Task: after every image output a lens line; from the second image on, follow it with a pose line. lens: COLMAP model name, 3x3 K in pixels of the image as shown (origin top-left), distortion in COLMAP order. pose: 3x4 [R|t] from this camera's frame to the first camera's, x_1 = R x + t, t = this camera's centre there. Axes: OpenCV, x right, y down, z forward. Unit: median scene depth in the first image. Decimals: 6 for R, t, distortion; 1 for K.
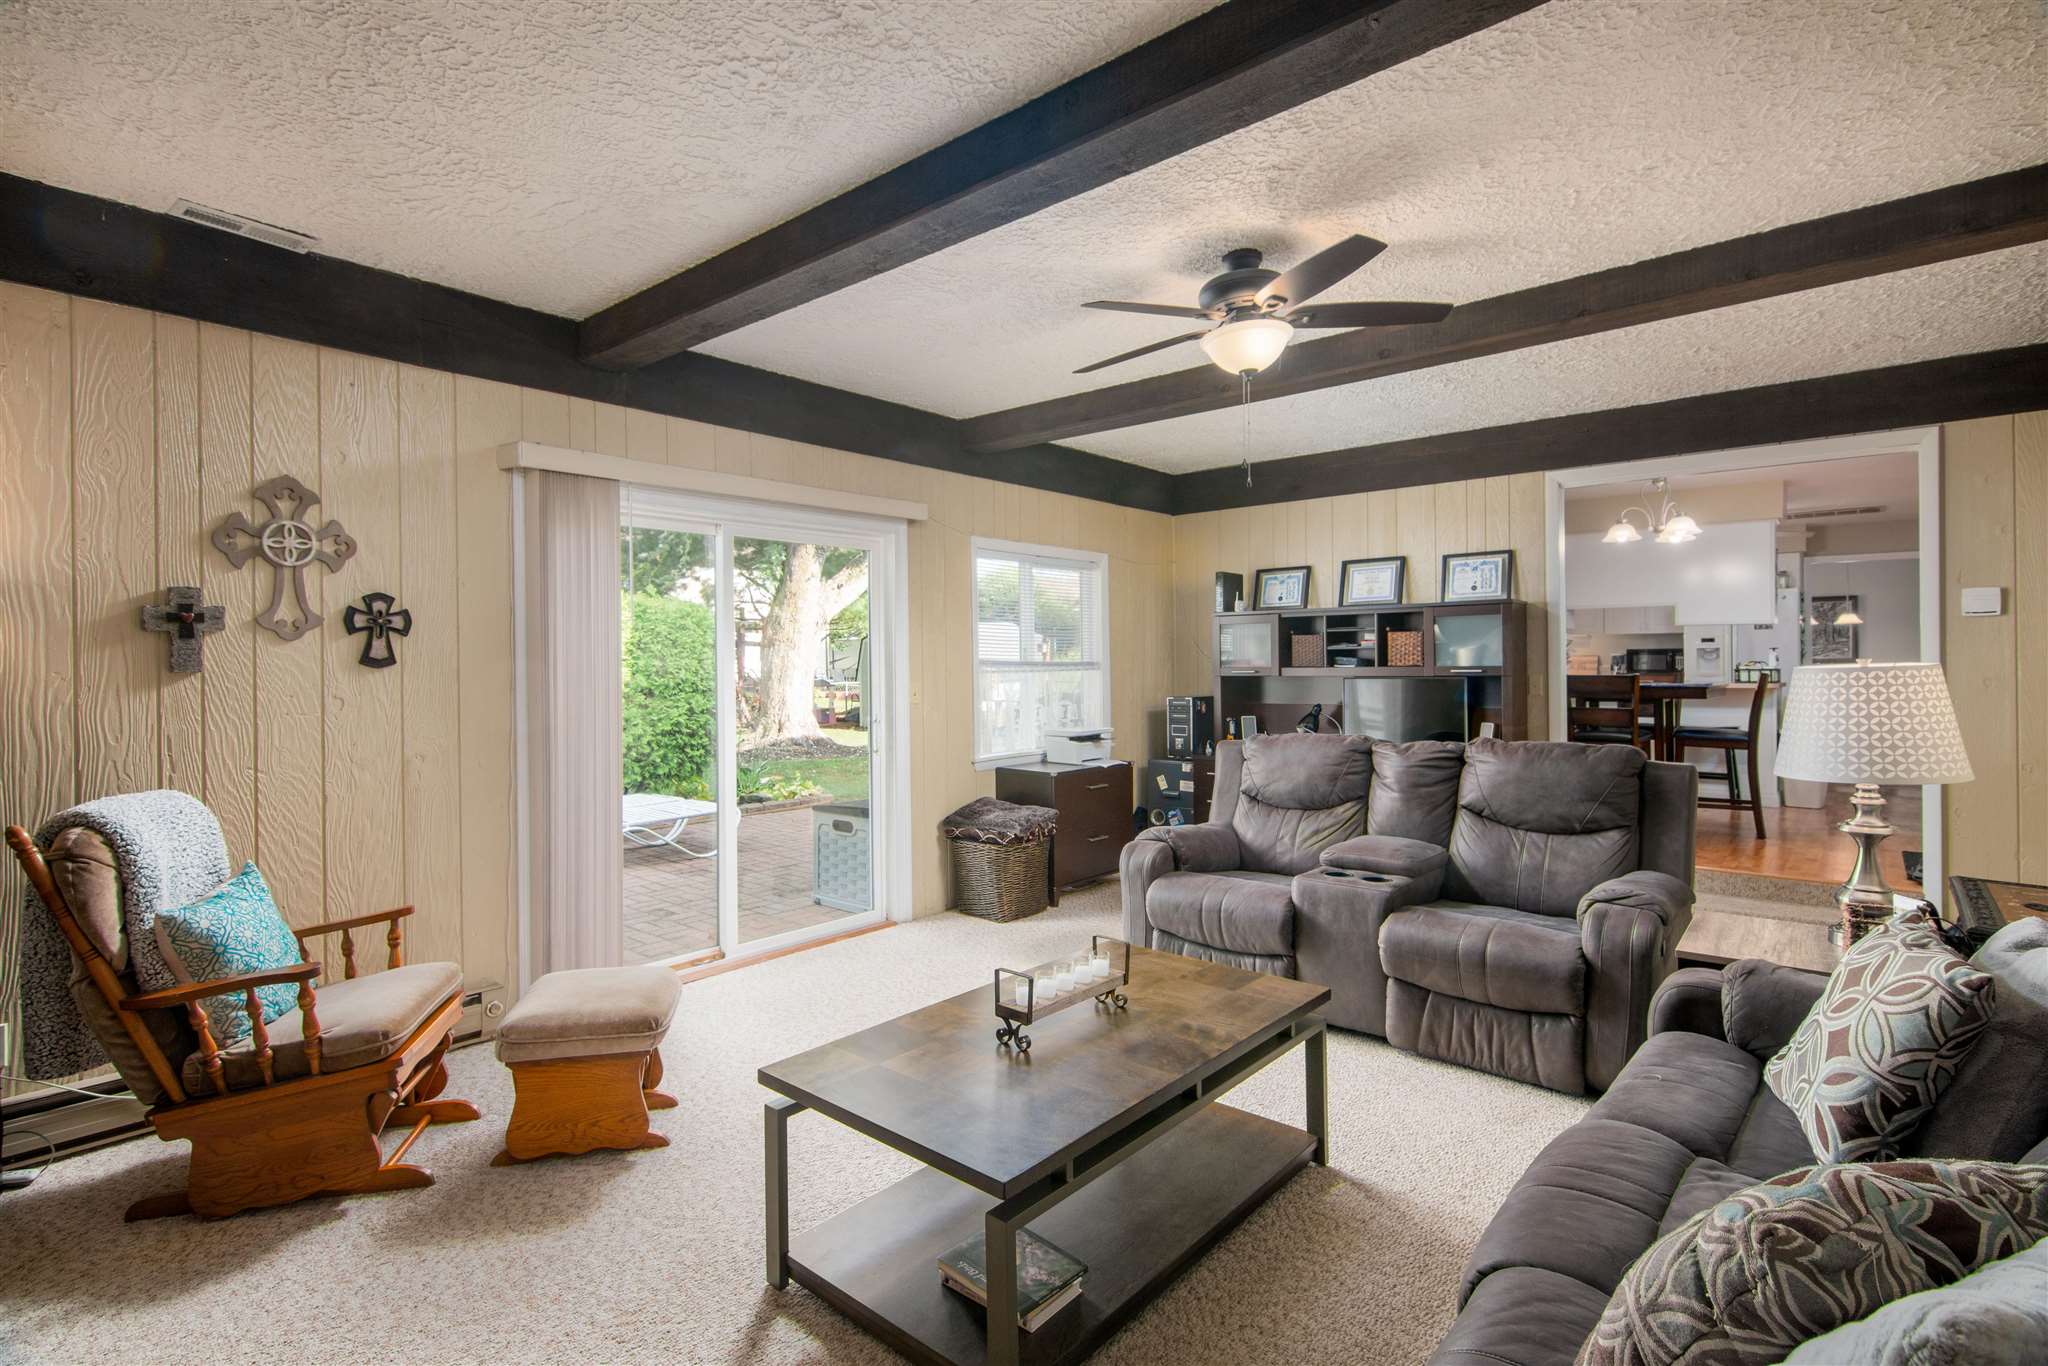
lens RADIAL K [[1004.1, 0, 1024.0], [0, 1004.1, 665.7], [0, 0, 1]] dist [0.004921, -0.000680]
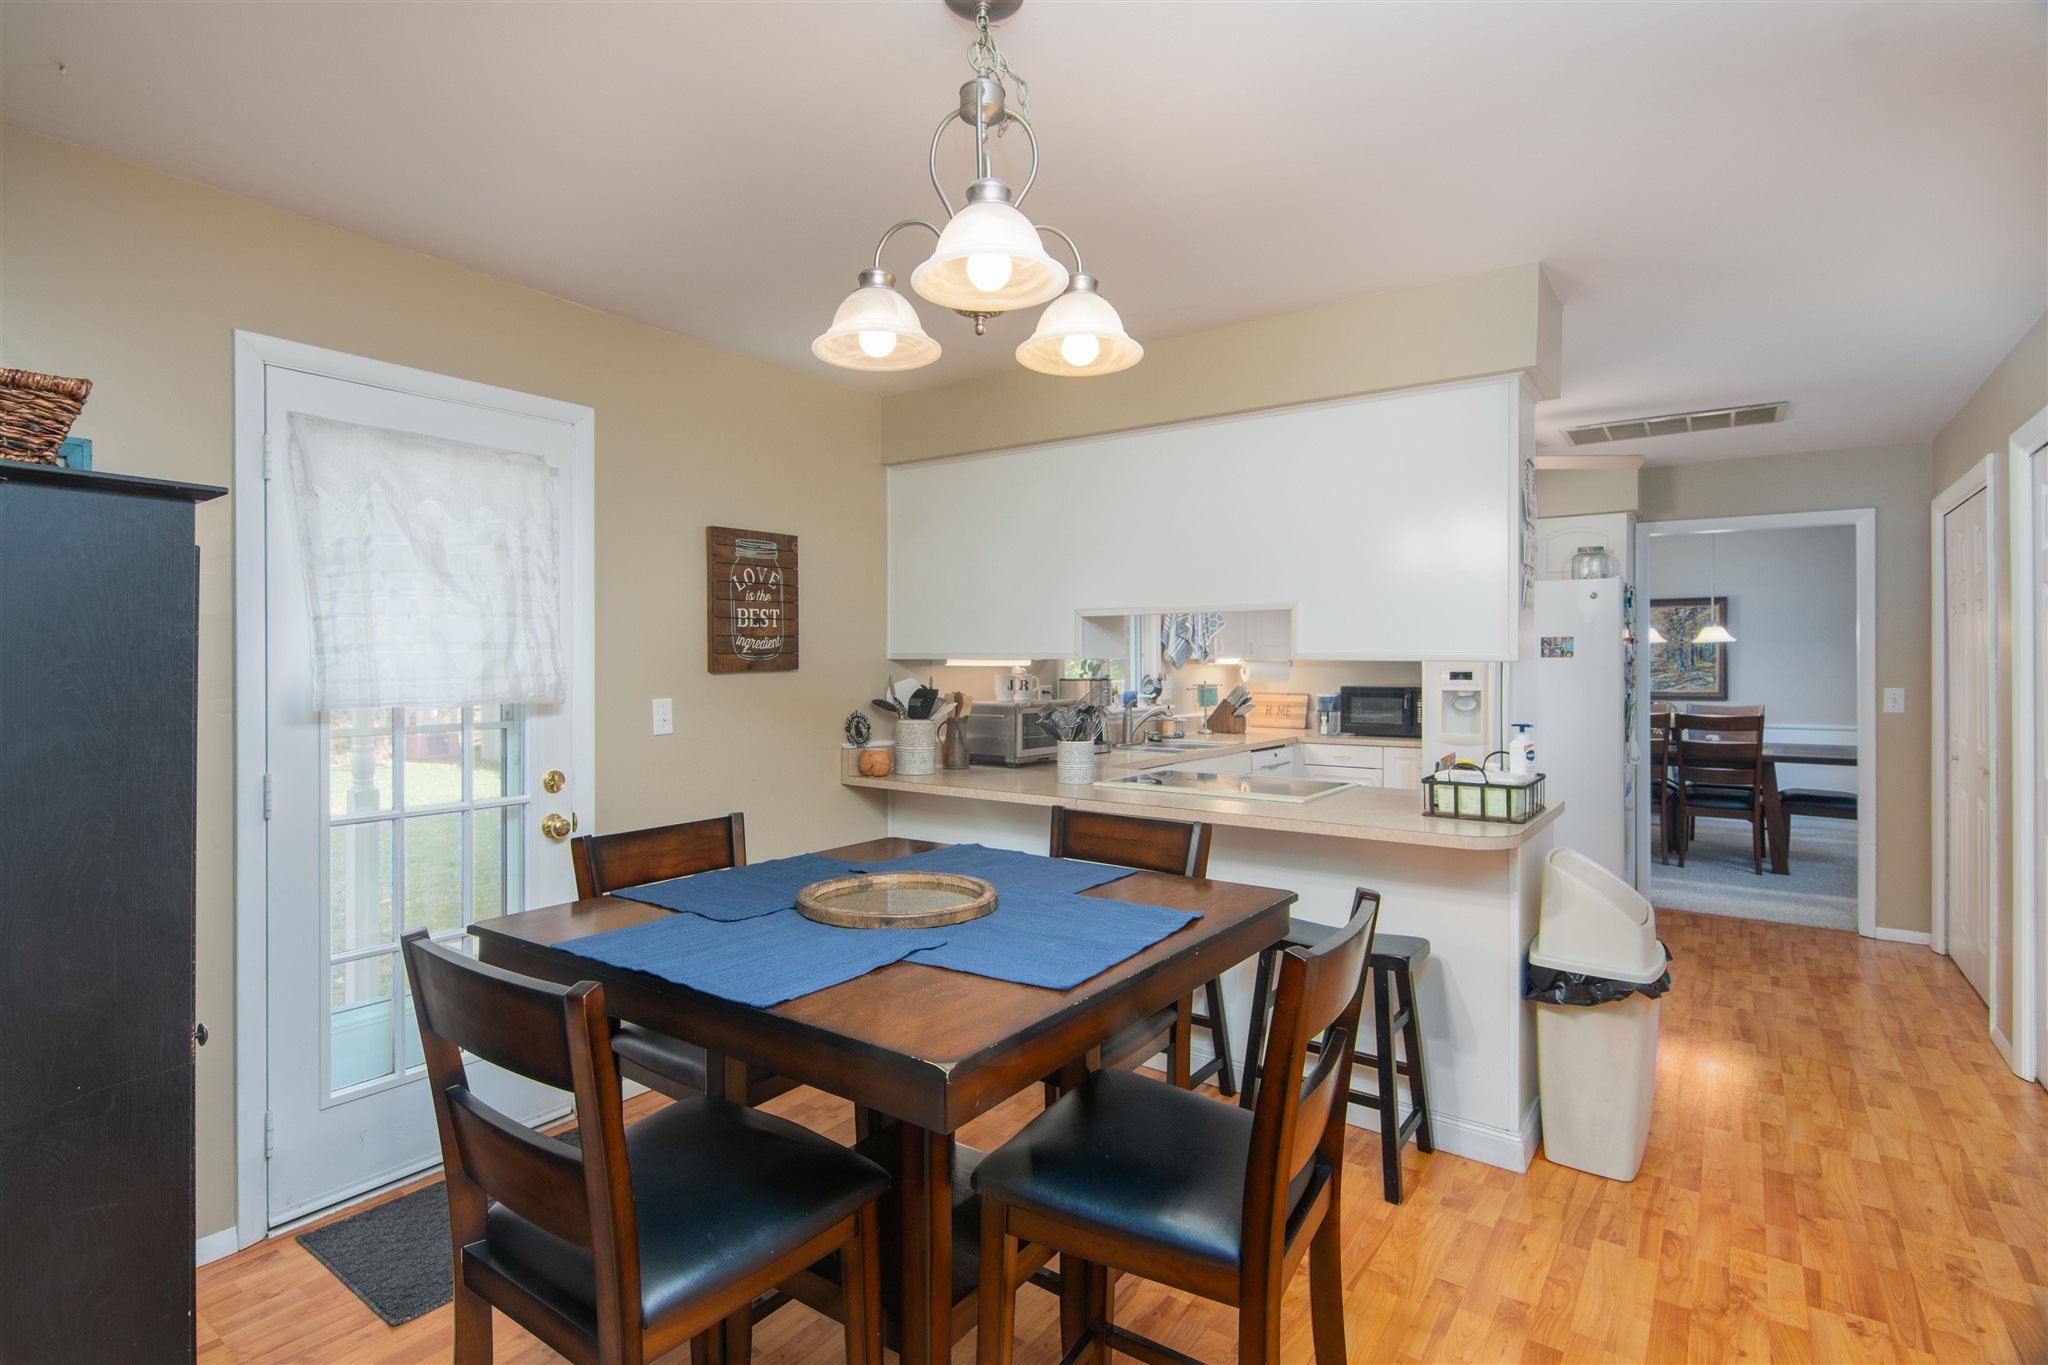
lens RADIAL K [[1004.1, 0, 1024.0], [0, 1004.1, 665.2], [0, 0, 1]] dist [0.004921, -0.000680]
pose [[0.996604, 0.006356, 0.082101, 0.400553], [-0.006419, 0.999979, 0.000500, -0.029147], [-0.082096, -0.001025, 0.996624, 0.484973]]
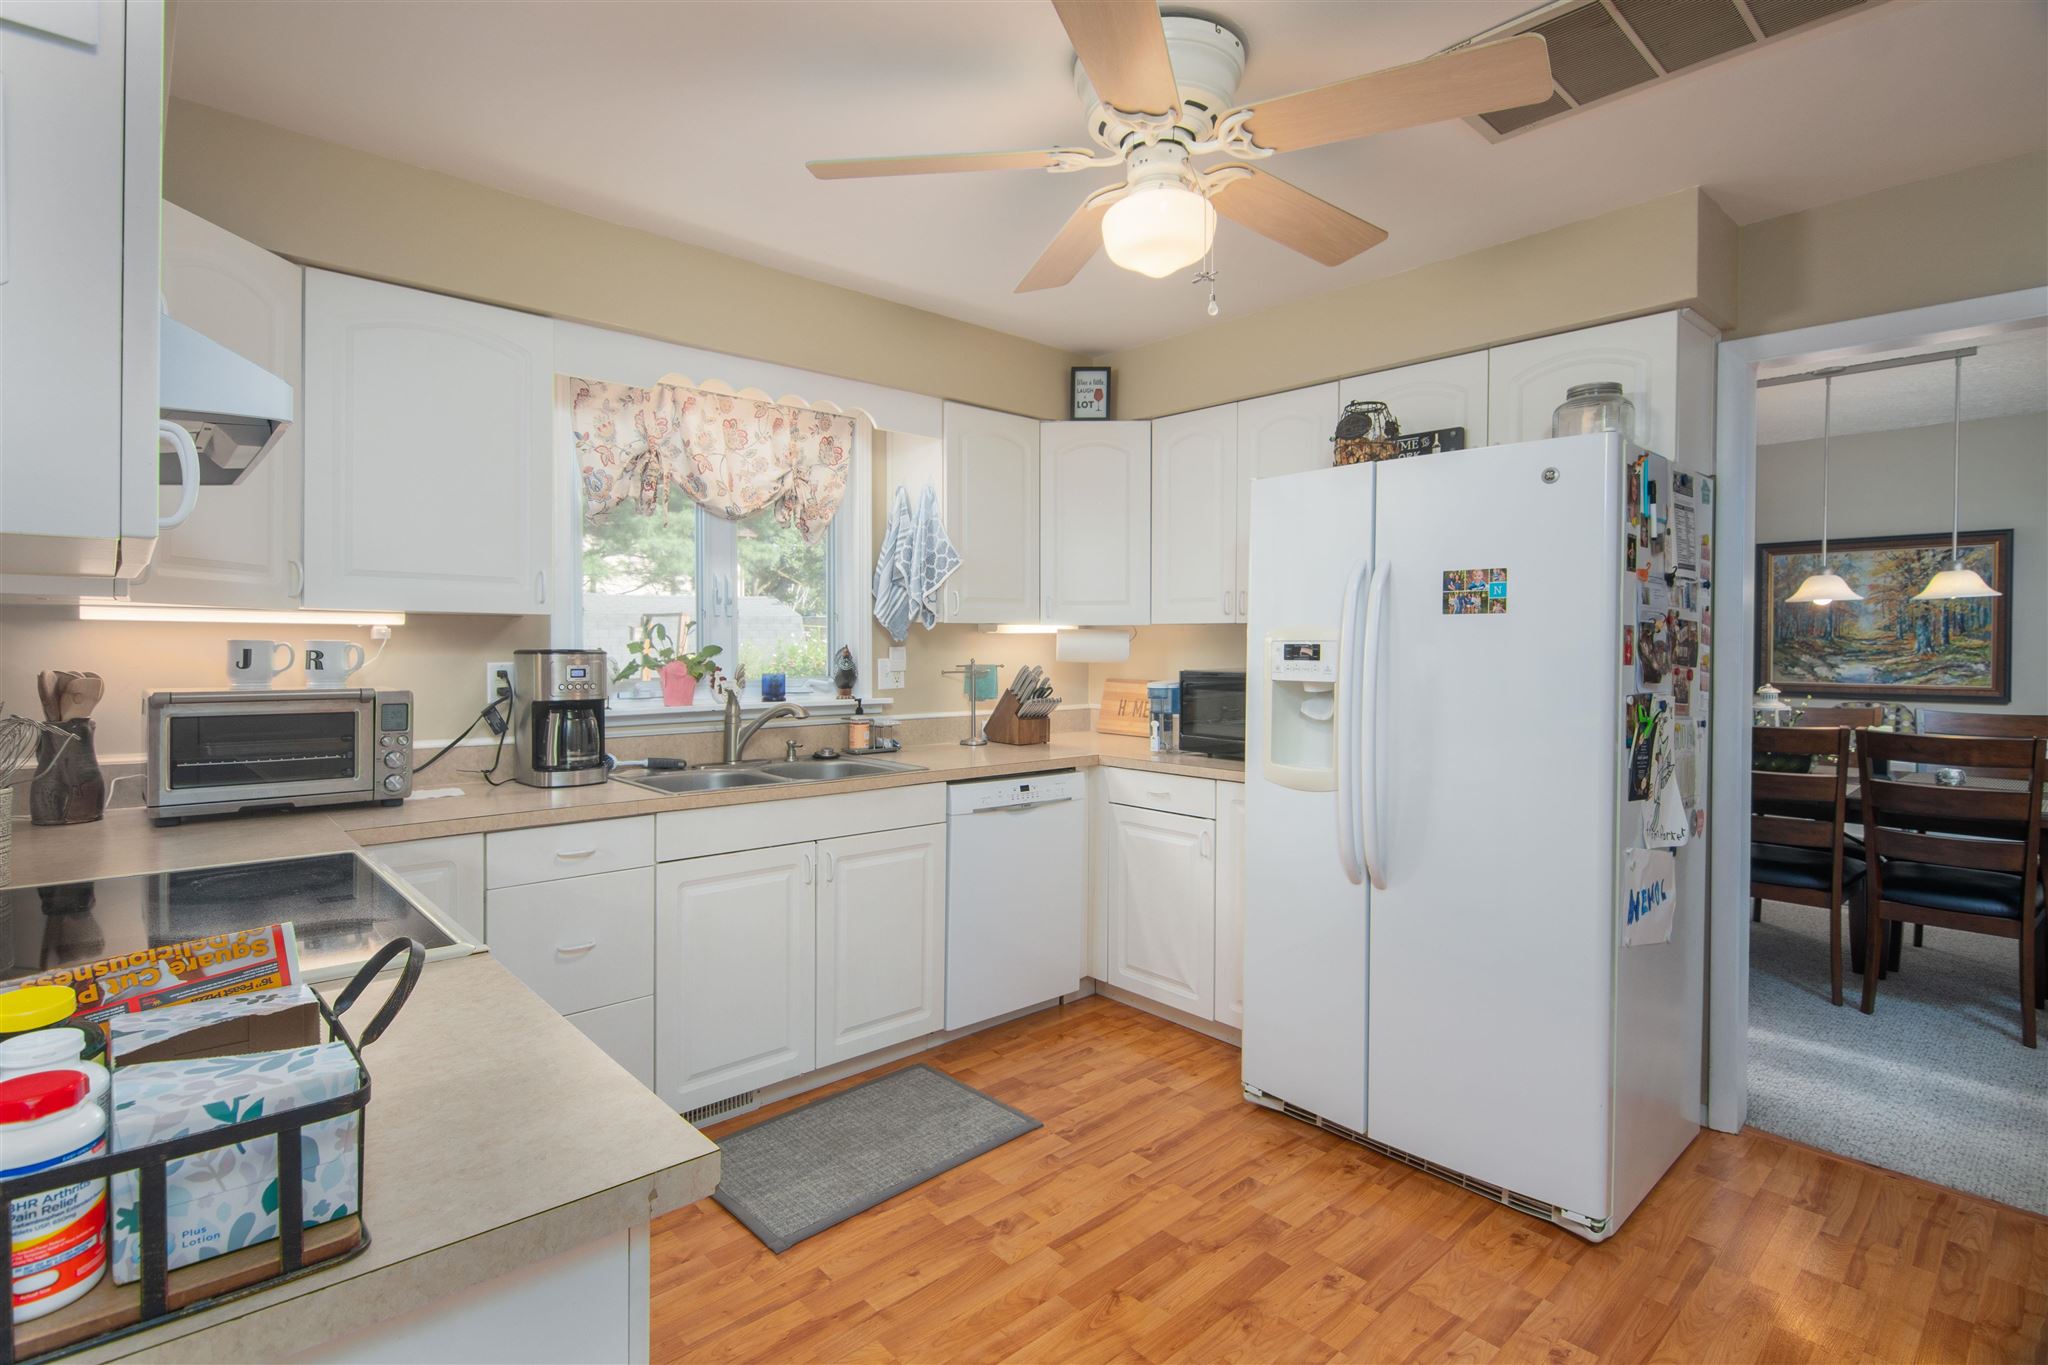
lens RADIAL K [[1004.1, 0, 1024.0], [0, 1004.1, 665.2], [0, 0, 1]] dist [0.004921, -0.000680]
pose [[0.992068, 0.015994, -0.124678, 0.627835], [-0.013458, 0.999686, 0.021155, -0.026019], [0.124977, -0.019310, 0.991972, 0.712994]]
